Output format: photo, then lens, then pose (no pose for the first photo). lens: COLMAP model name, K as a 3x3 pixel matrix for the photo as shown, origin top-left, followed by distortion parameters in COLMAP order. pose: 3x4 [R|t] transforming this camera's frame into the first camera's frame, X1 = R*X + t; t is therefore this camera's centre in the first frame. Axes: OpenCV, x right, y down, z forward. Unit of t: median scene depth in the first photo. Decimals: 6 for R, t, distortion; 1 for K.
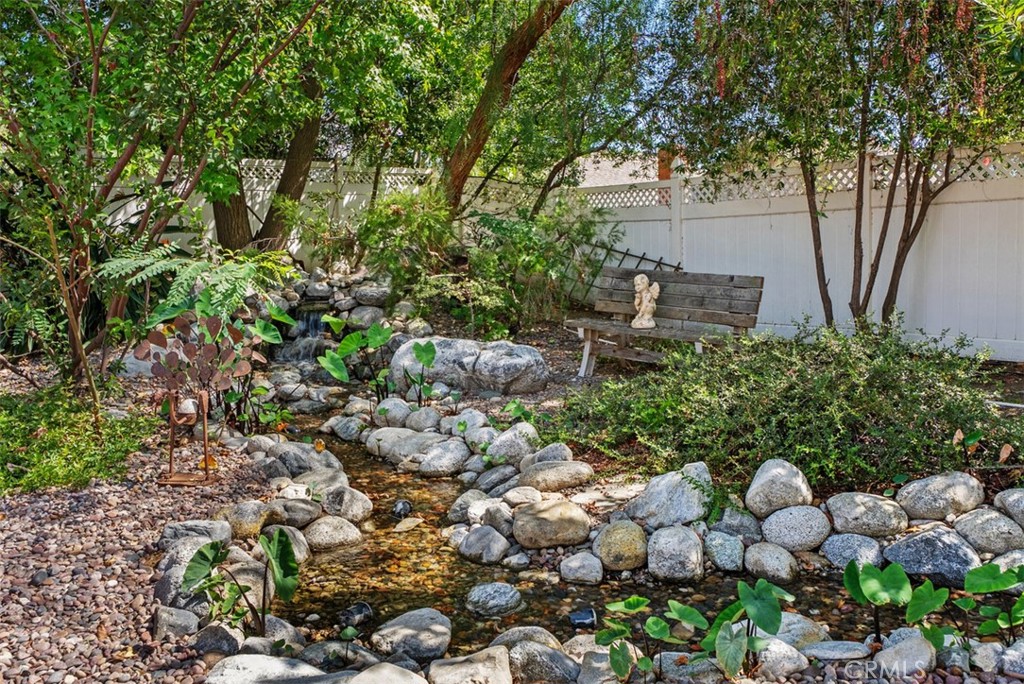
lens RADIAL K [[826.1, 0, 512.0], [0, 826.1, 342.0], [0, 0, 1]] dist [-0.092659, 0.000172]
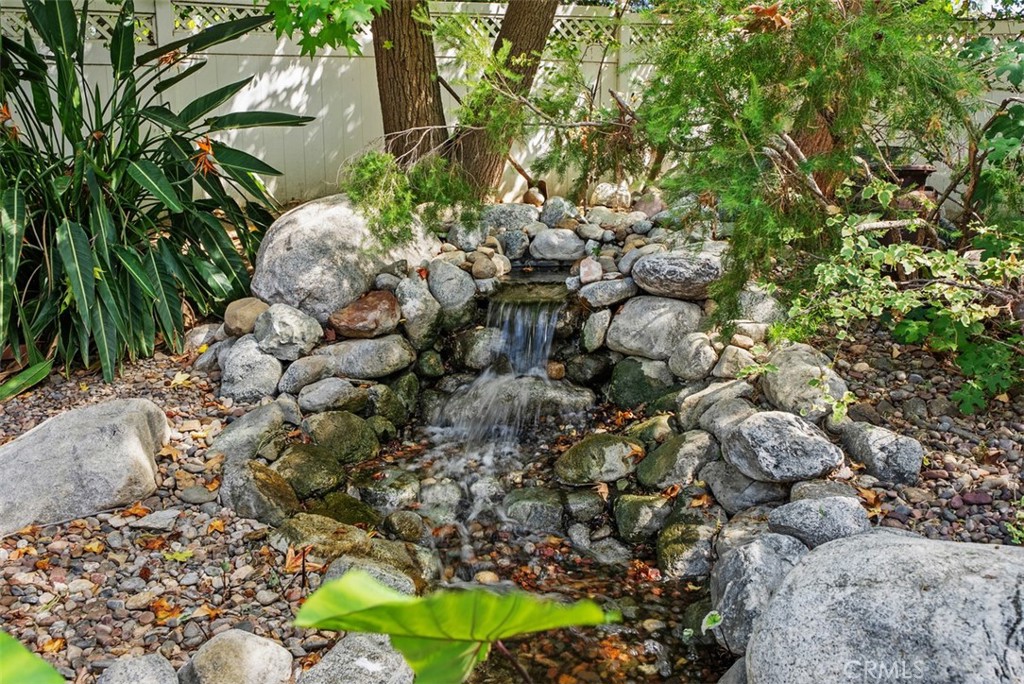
lens RADIAL K [[826.1, 0, 512.0], [0, 826.1, 342.0], [0, 0, 1]] dist [-0.092659, 0.000172]
pose [[0.932356, 0.047725, -0.358377, -0.099297], [-0.011305, 0.994613, 0.103041, -0.061725], [0.361364, -0.092019, 0.927873, 0.607752]]
